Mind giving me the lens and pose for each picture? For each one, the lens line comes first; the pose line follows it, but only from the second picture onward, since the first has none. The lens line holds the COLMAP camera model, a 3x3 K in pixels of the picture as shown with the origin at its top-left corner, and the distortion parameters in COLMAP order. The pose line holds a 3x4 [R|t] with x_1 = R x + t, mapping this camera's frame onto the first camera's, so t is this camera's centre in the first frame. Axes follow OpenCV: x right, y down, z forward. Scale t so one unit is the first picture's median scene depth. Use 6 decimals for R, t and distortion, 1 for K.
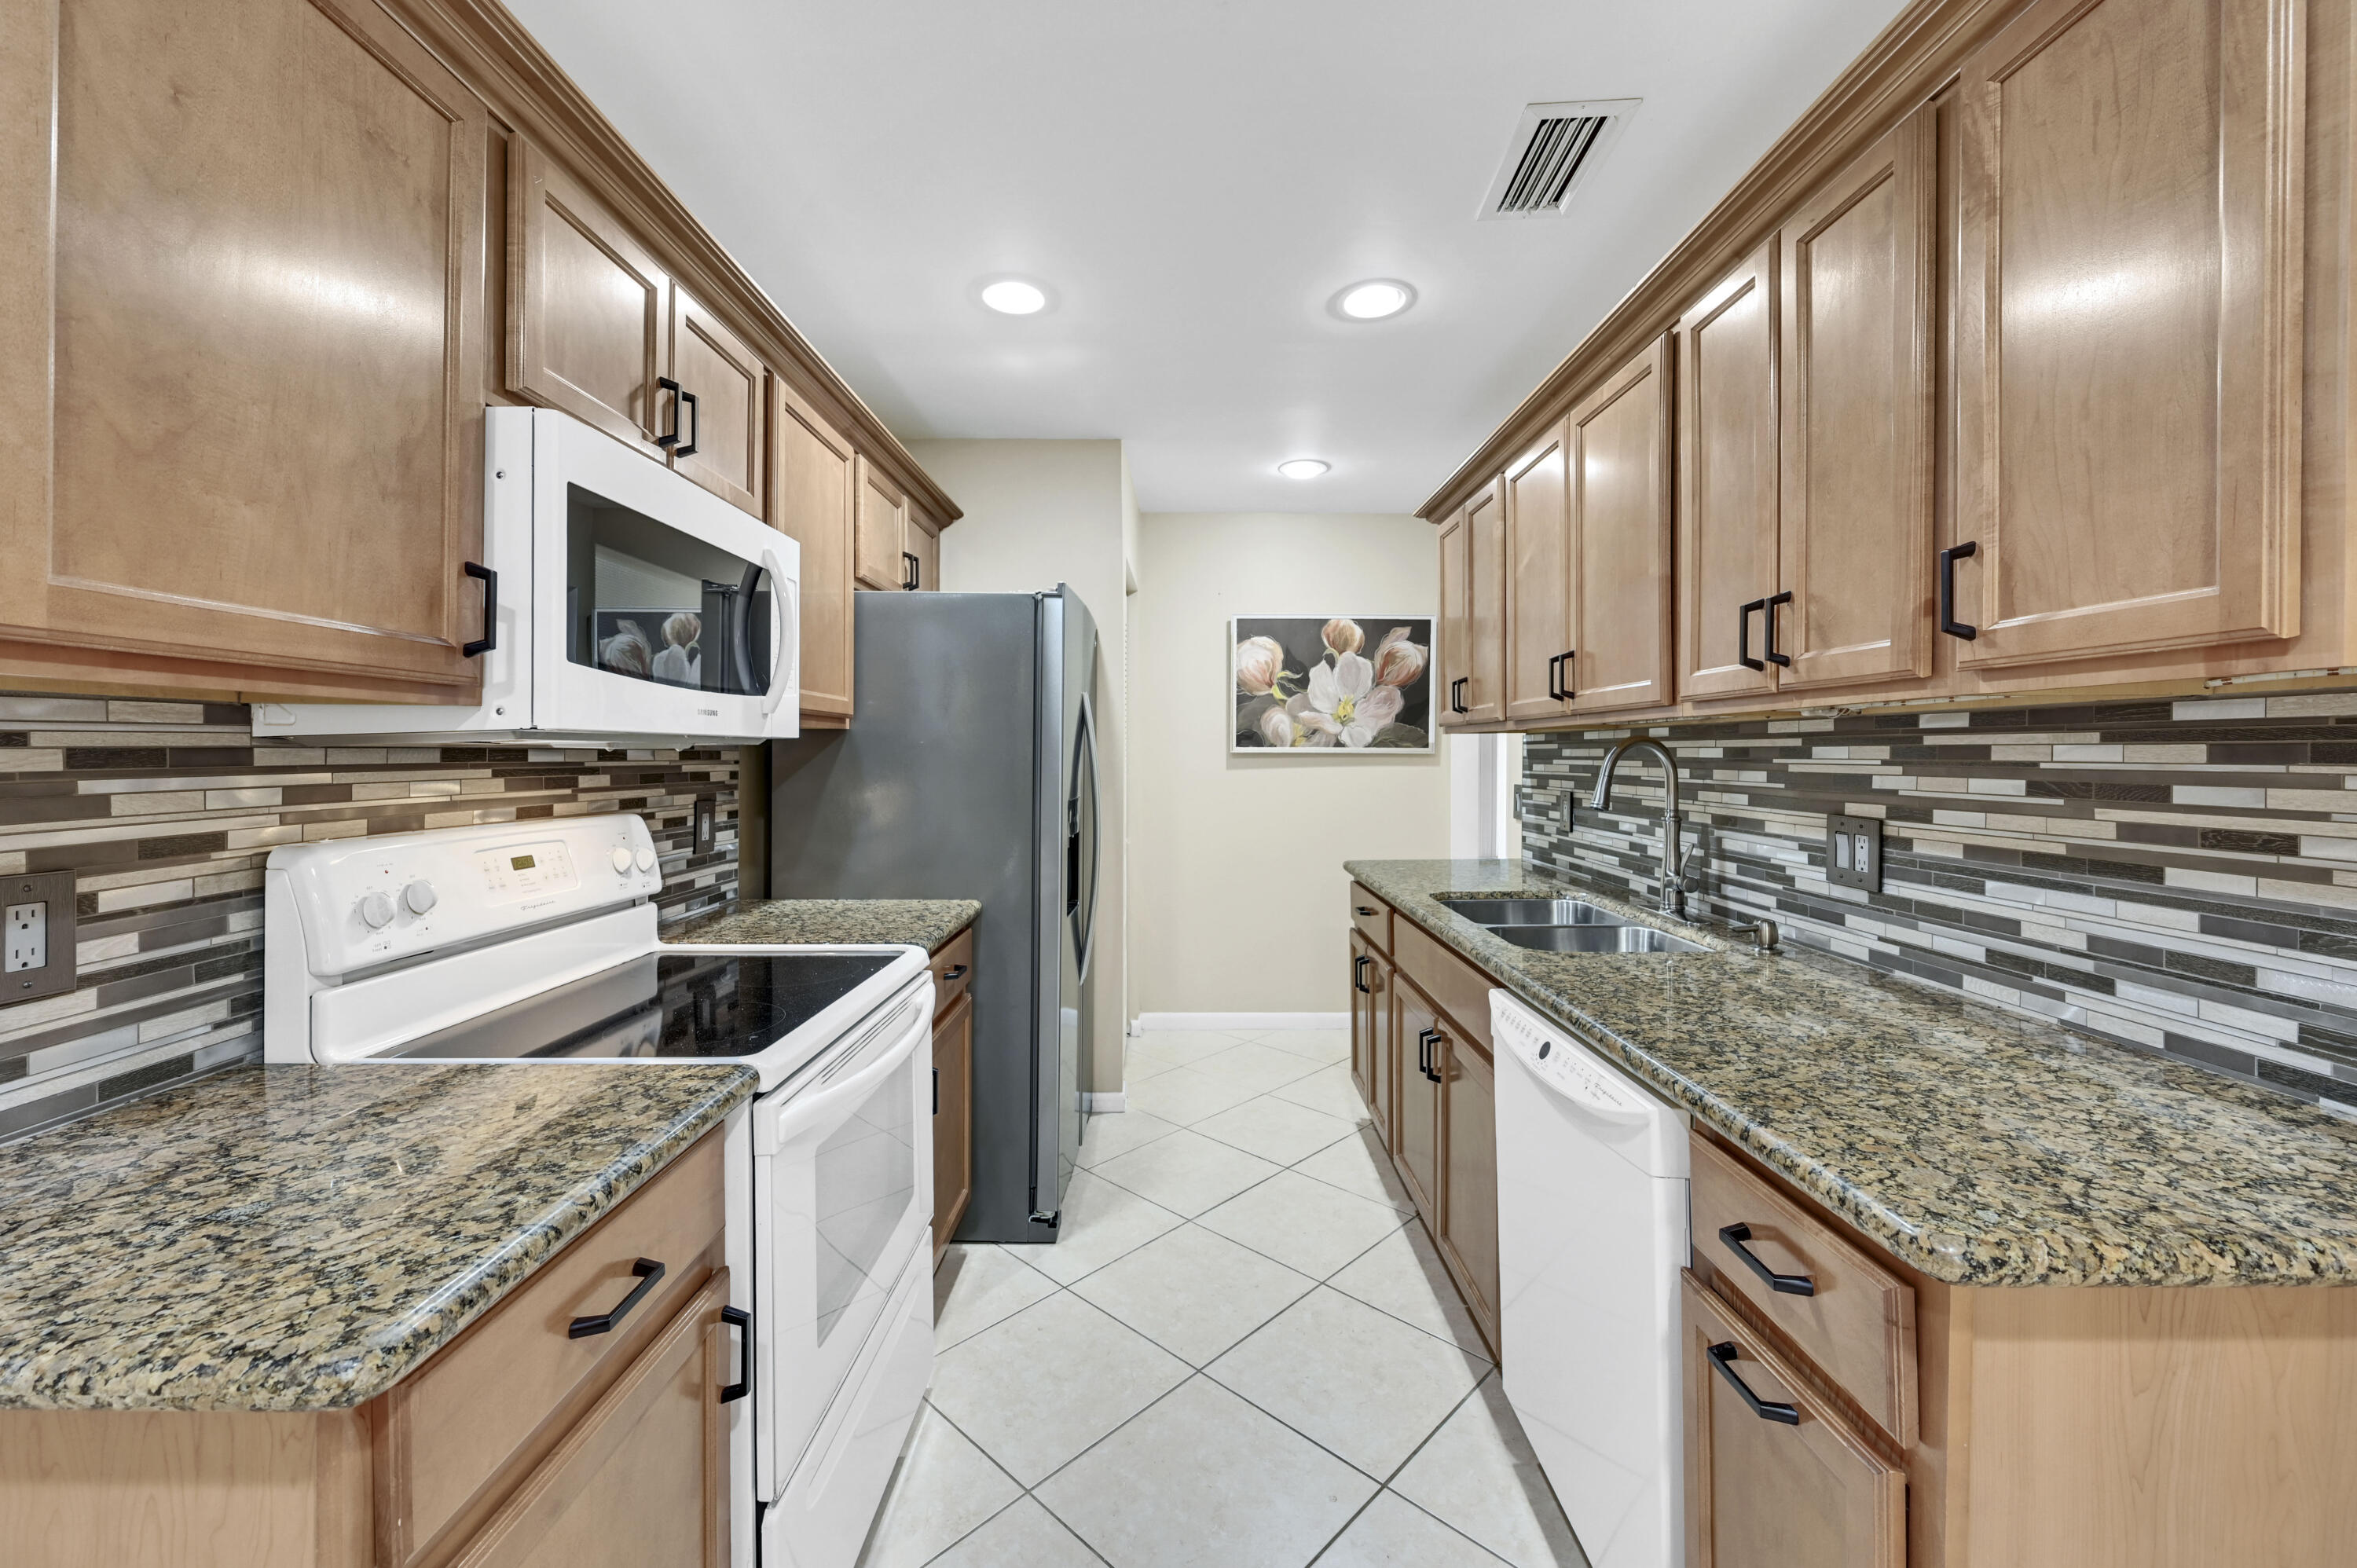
lens RADIAL K [[931.1, 0, 1176.5], [0, 931.1, 754.5], [0, 0, 1]] dist [0.000974, -0.000375]
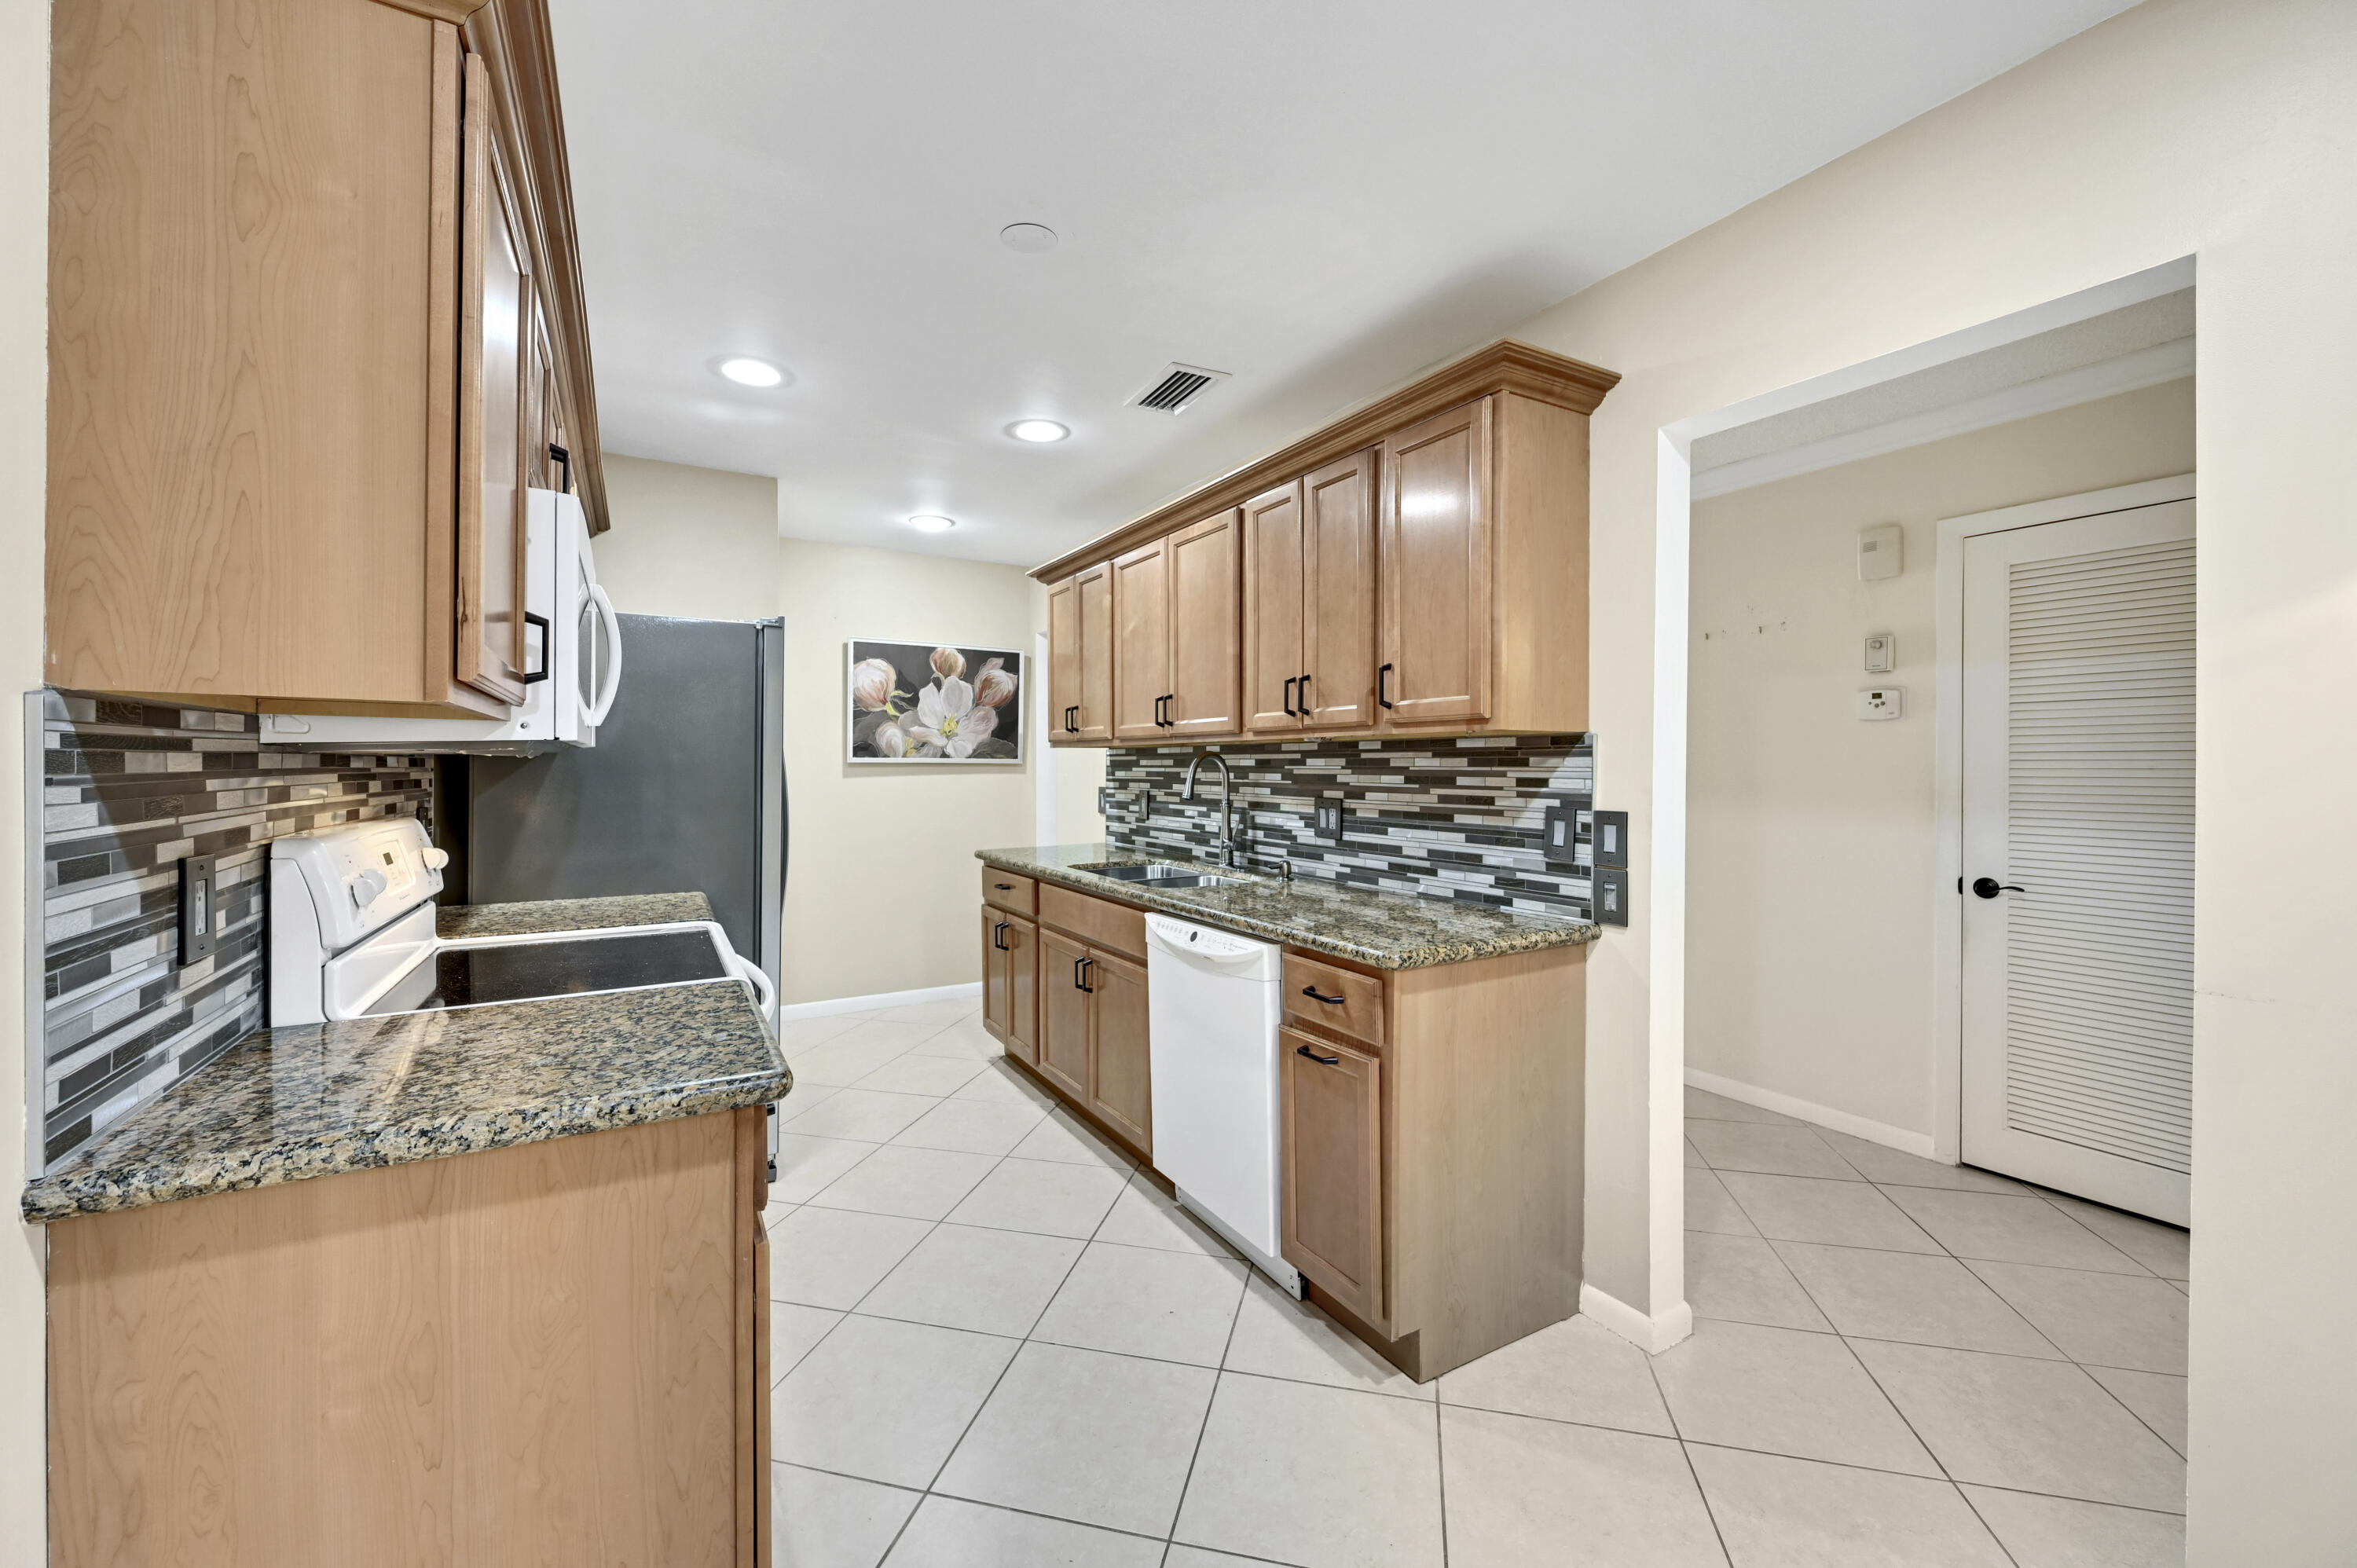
lens RADIAL K [[931.1, 0, 1176.5], [0, 931.1, 754.5], [0, 0, 1]] dist [0.000974, -0.000375]
pose [[0.863288, 0.006882, 0.504665, -0.377911], [-0.000675, 0.999922, -0.012481, 0.005197], [-0.504711, 0.010434, 0.863225, -0.349177]]
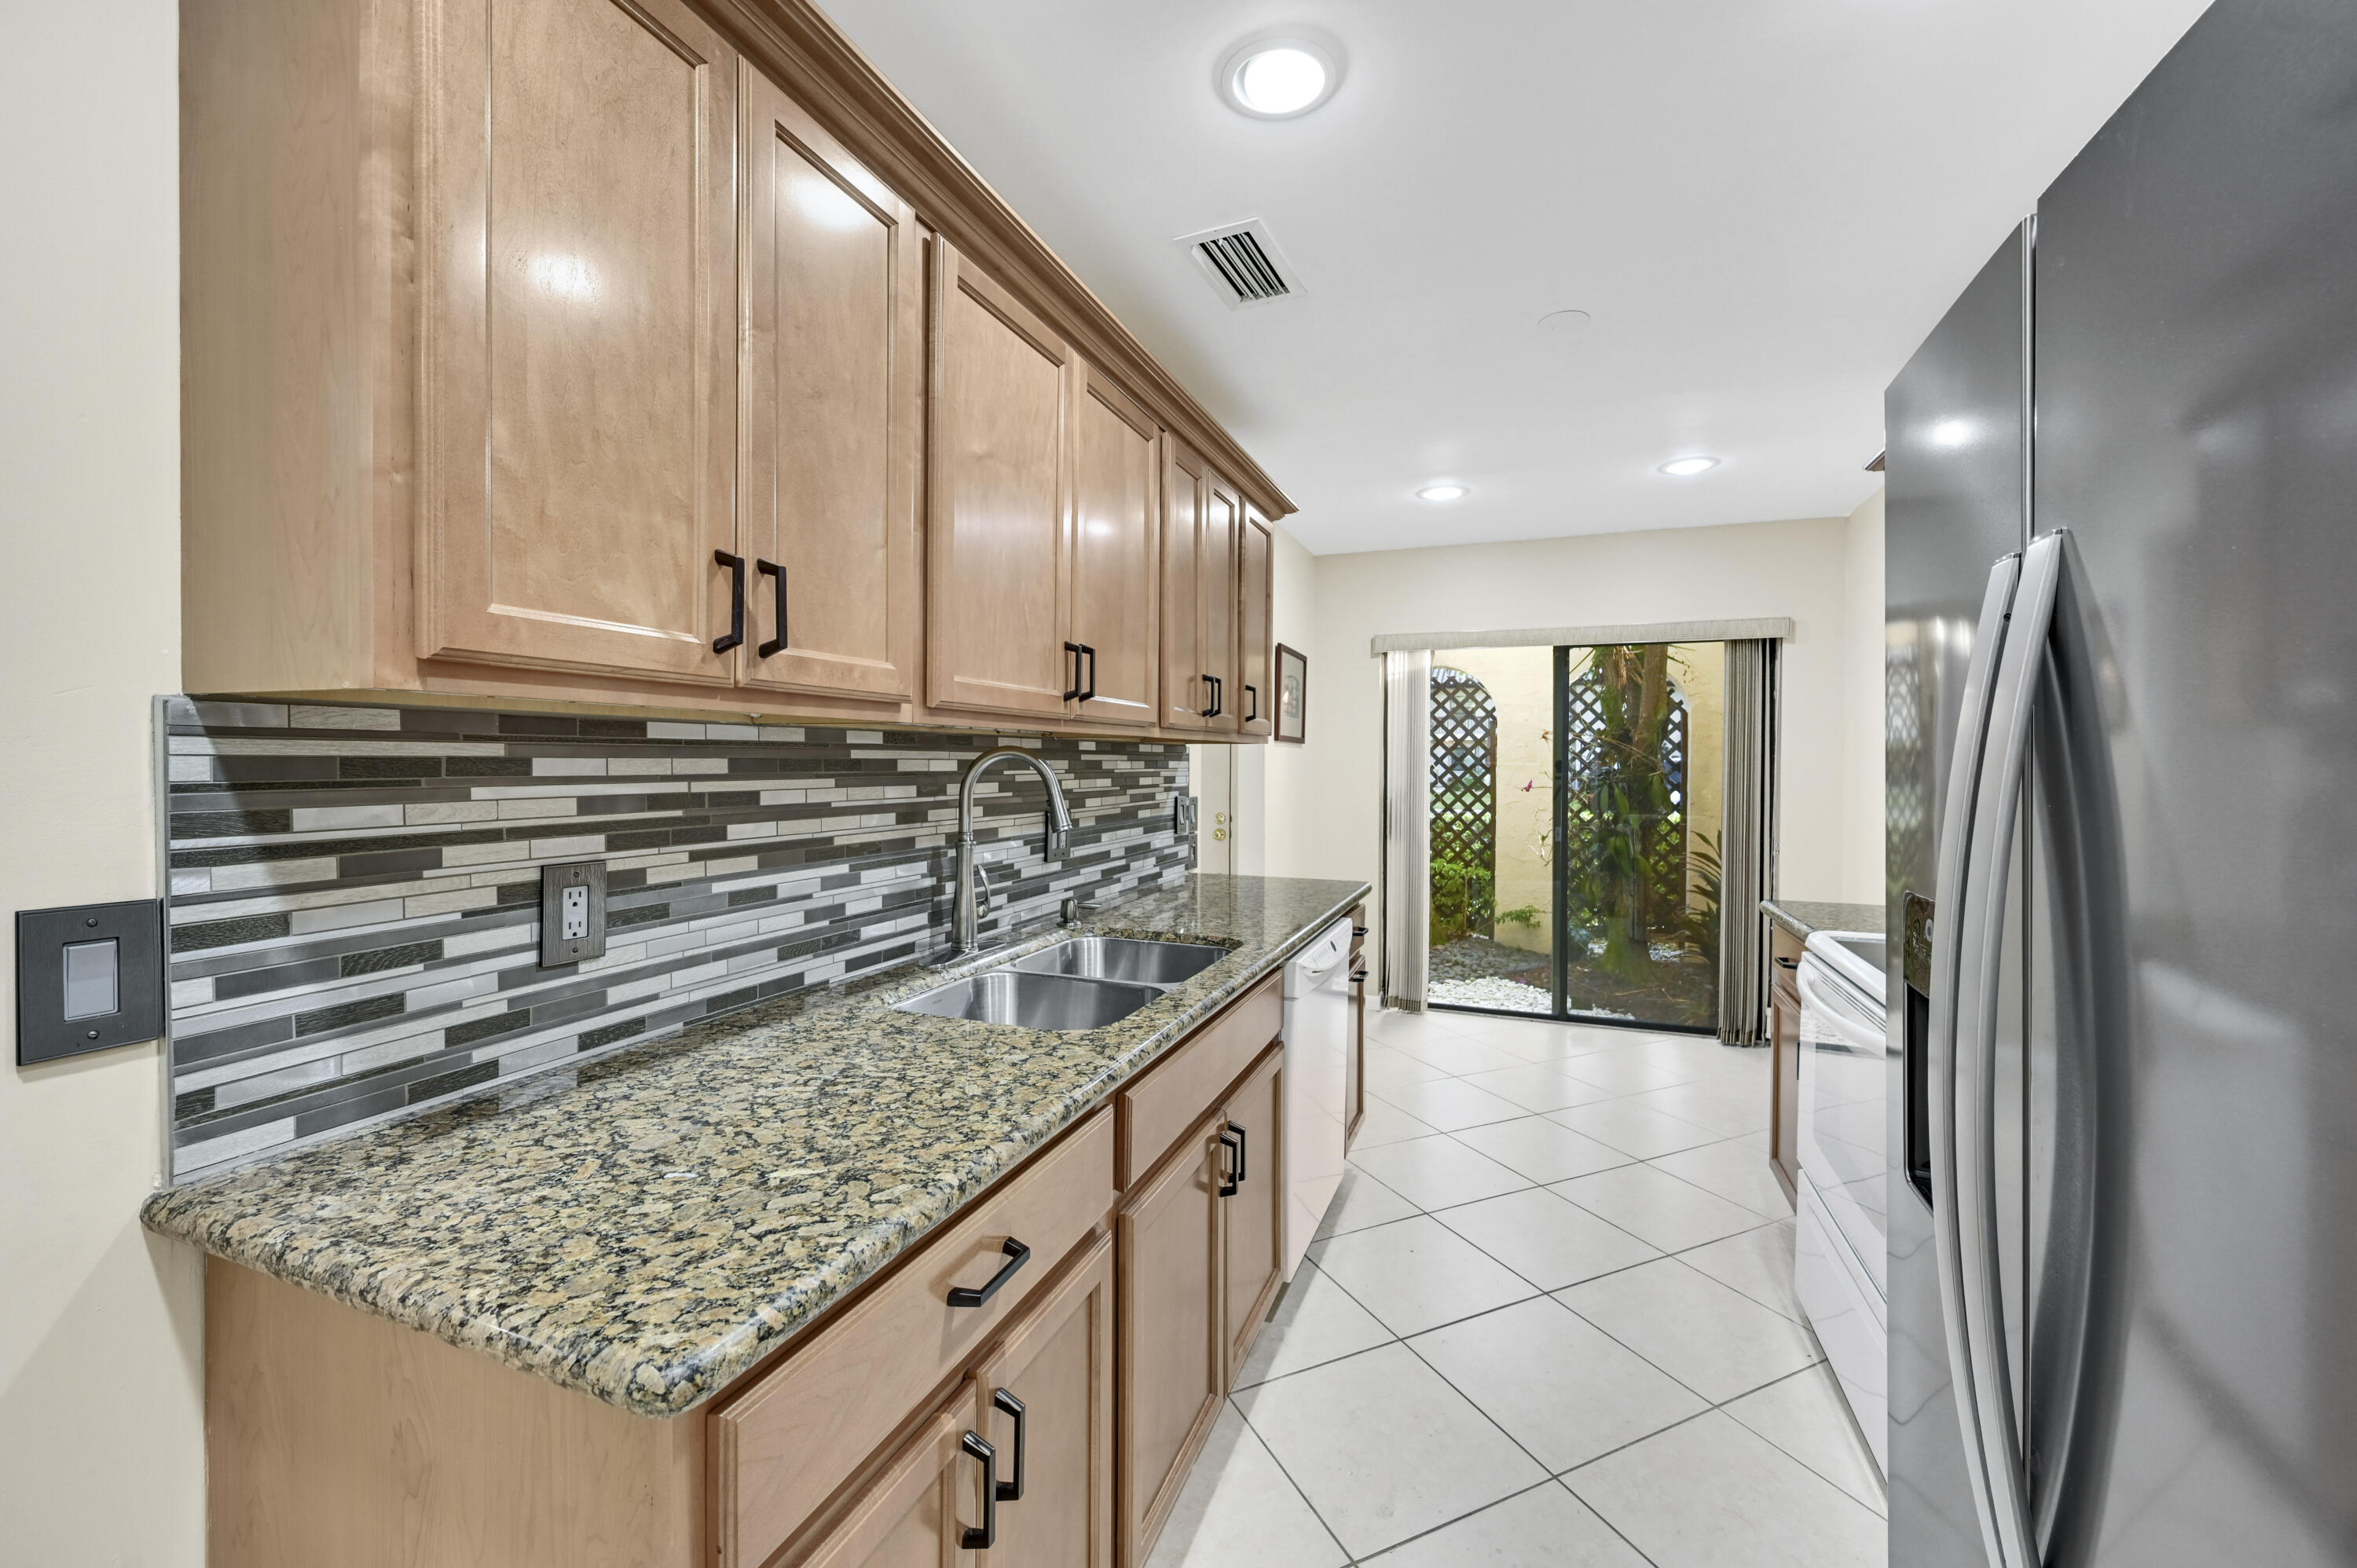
lens RADIAL K [[931.5, 0, 1181.6], [0, 931.5, 767.2], [0, 0, 1]] dist [-0.003130, -0.000109]
pose [[-0.933846, -0.001269, 0.357674, 0.045387], [0.001074, 0.999979, 0.006353, -0.006646], [-0.357675, 0.006317, -0.933825, 2.026928]]
